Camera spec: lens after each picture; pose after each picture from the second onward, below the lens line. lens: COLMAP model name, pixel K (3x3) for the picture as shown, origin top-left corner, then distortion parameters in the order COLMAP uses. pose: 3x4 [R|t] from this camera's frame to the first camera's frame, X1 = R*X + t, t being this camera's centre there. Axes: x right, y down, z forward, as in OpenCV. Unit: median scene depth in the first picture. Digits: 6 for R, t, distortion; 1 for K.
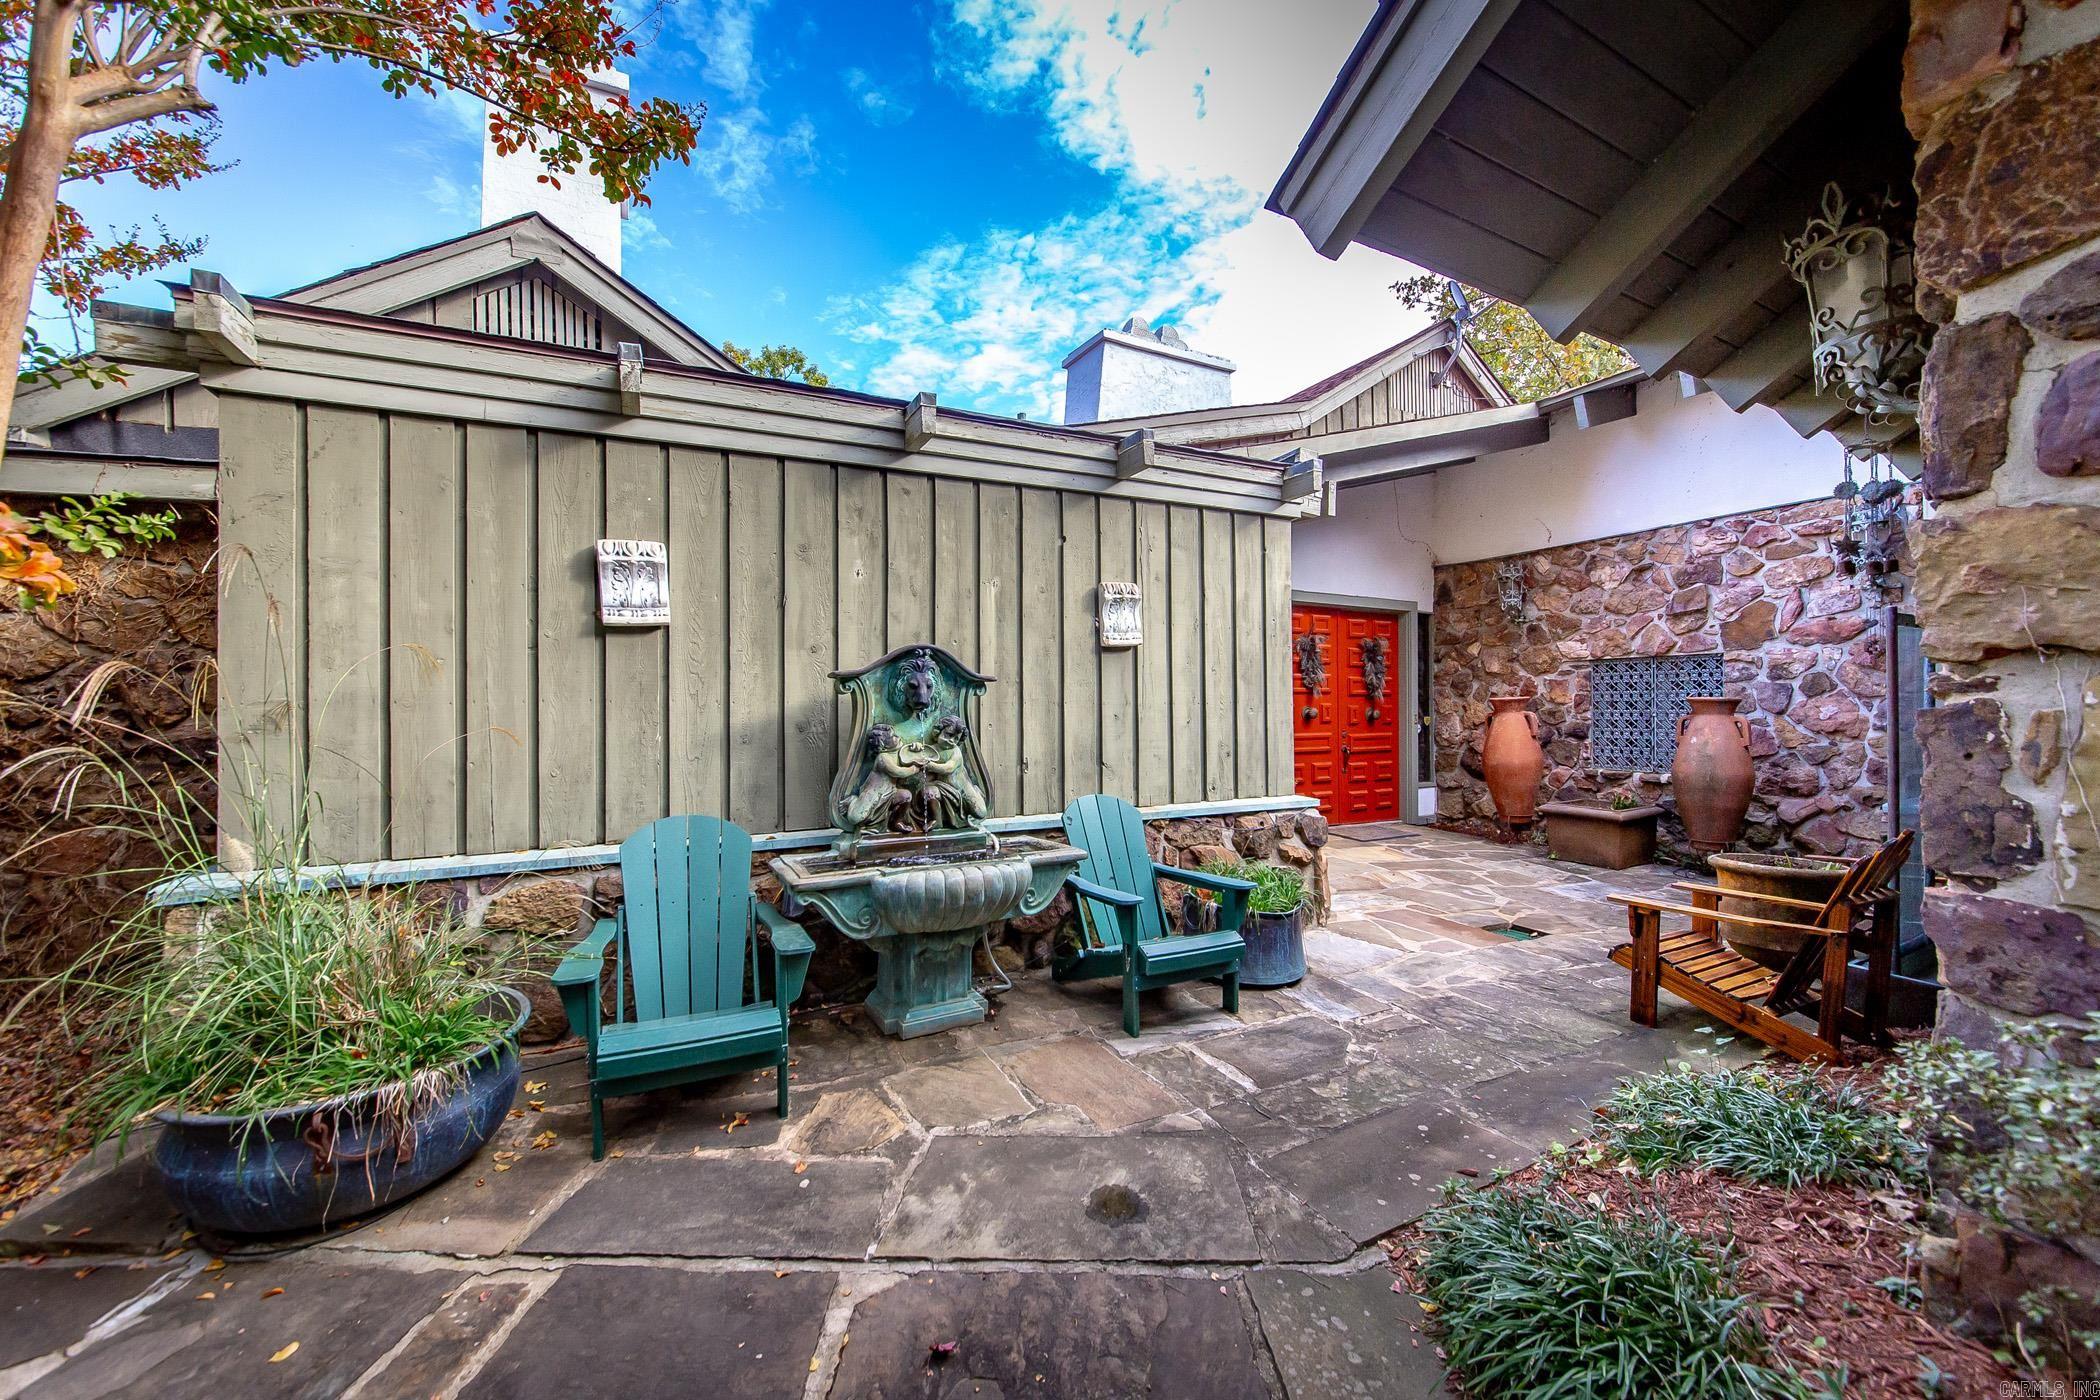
lens RADIAL K [[757.3, 0, 1045.0], [0, 757.3, 709.0], [0, 0, 1]] dist [-0.021961, -0.000254]
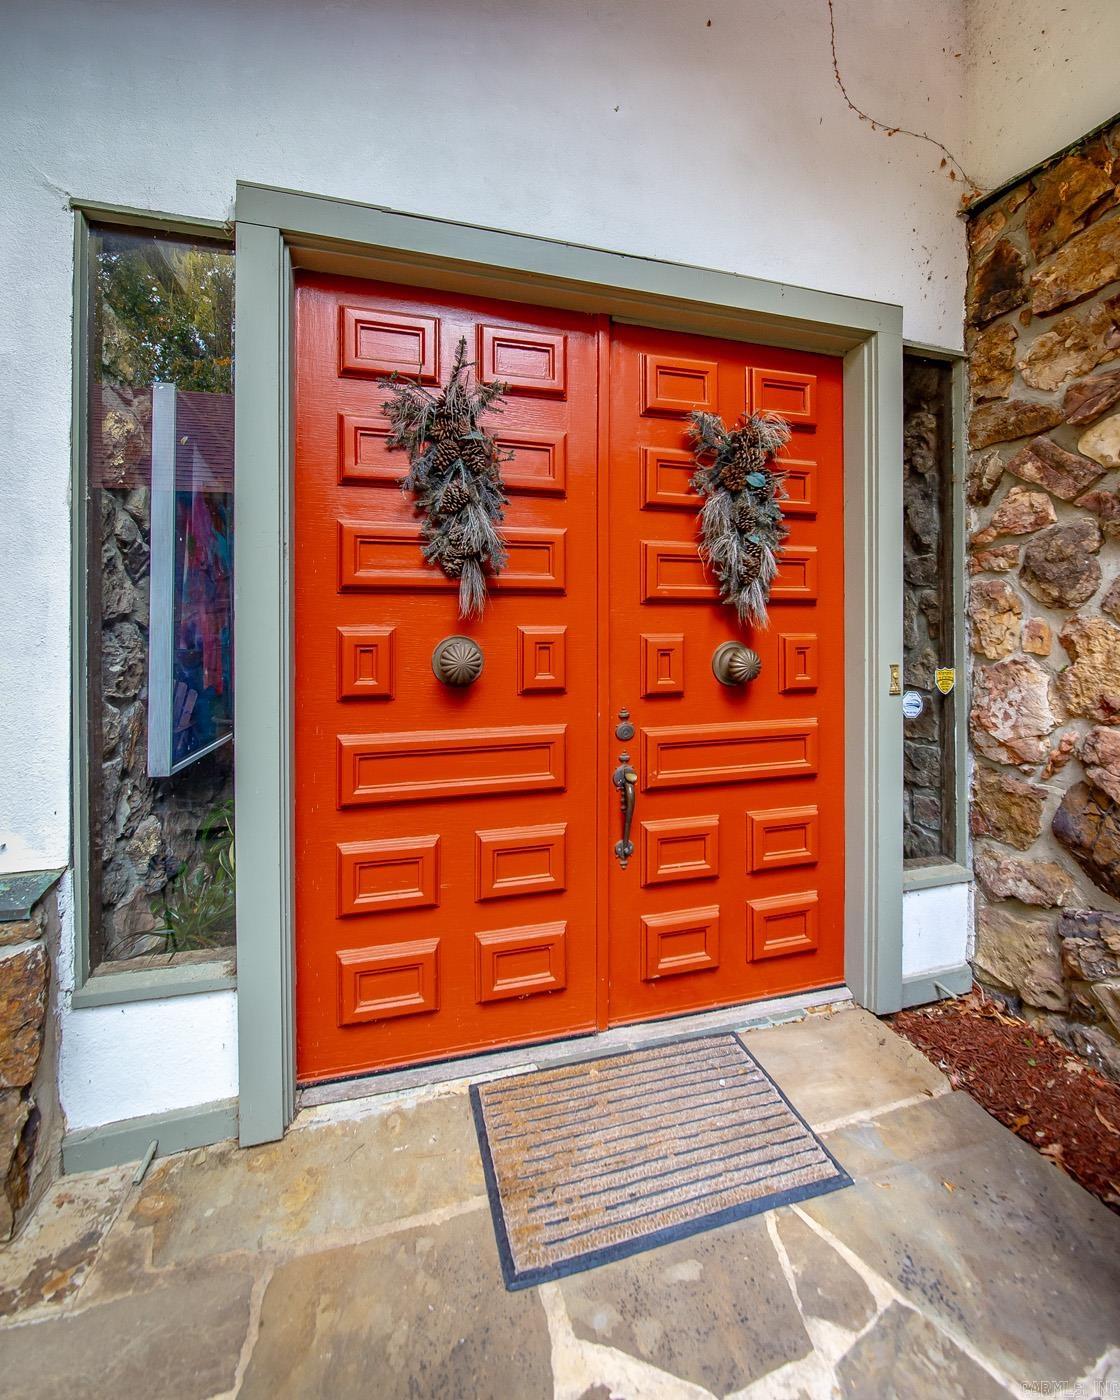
lens RADIAL K [[642.9, 0, 570.0], [0, 642.9, 623.6], [0, 0, 1]] dist [-0.010376, -0.001142]
pose [[0.985590, 0.006649, -0.169022, 0.490494], [-0.007174, 0.999971, -0.002495, -0.009582], [0.169001, 0.003671, 0.985609, 0.867240]]
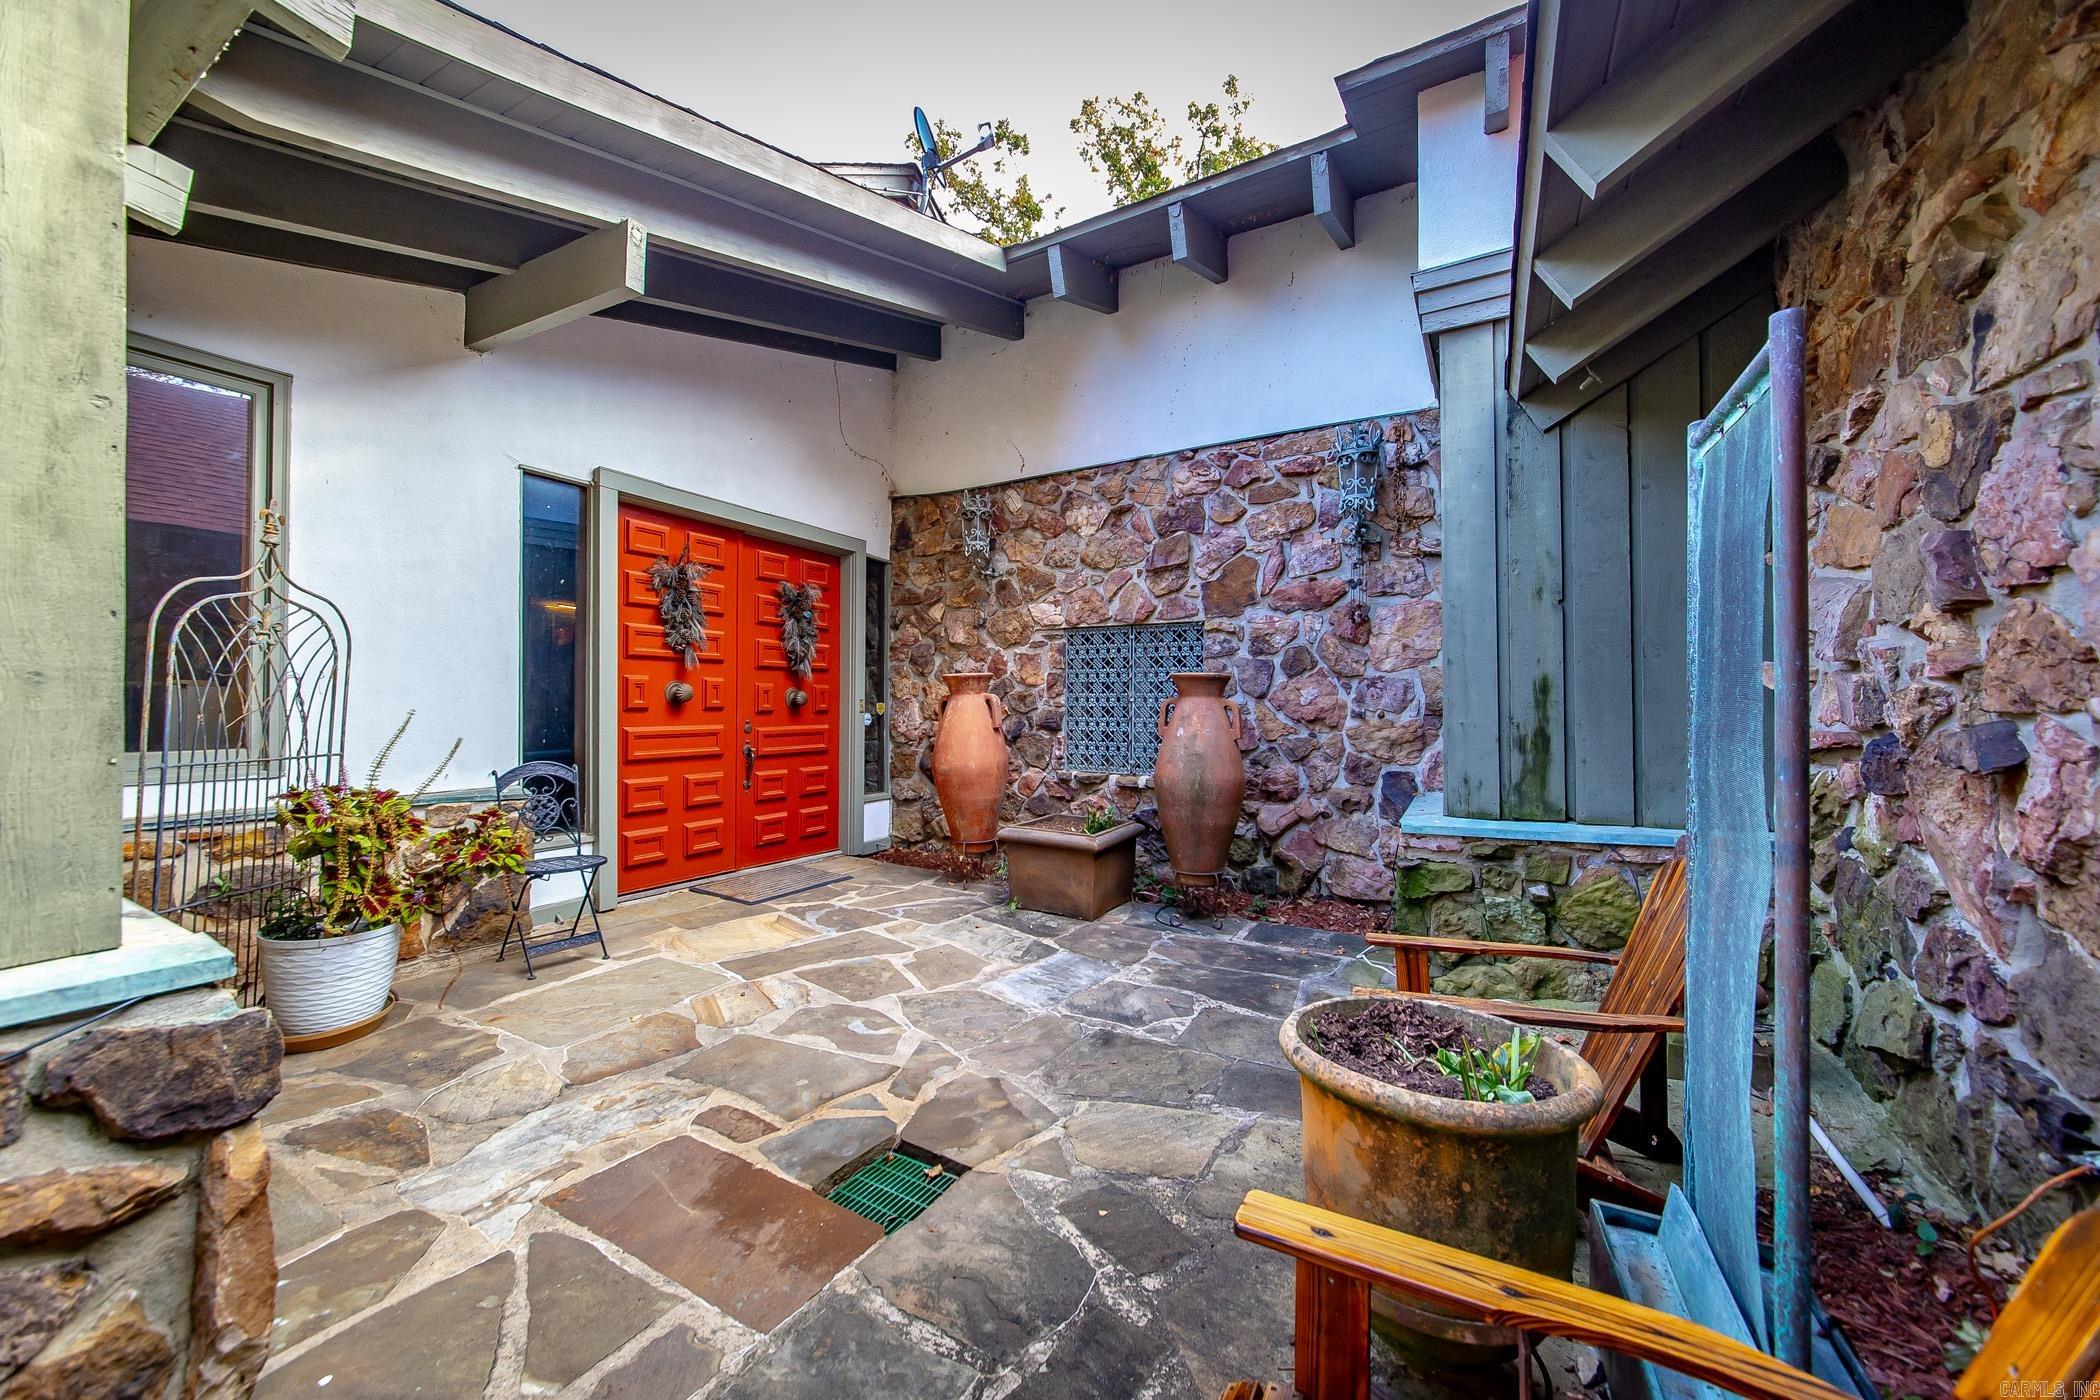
lens RADIAL K [[757.3, 0, 1043.4], [0, 757.3, 697.8], [0, 0, 1]] dist [-0.021961, -0.000254]
pose [[0.833184, 0.014705, 0.552801, 0.293532], [-0.010137, 0.999885, -0.011319, 0.015024], [-0.552903, 0.003828, 0.833237, 0.380678]]
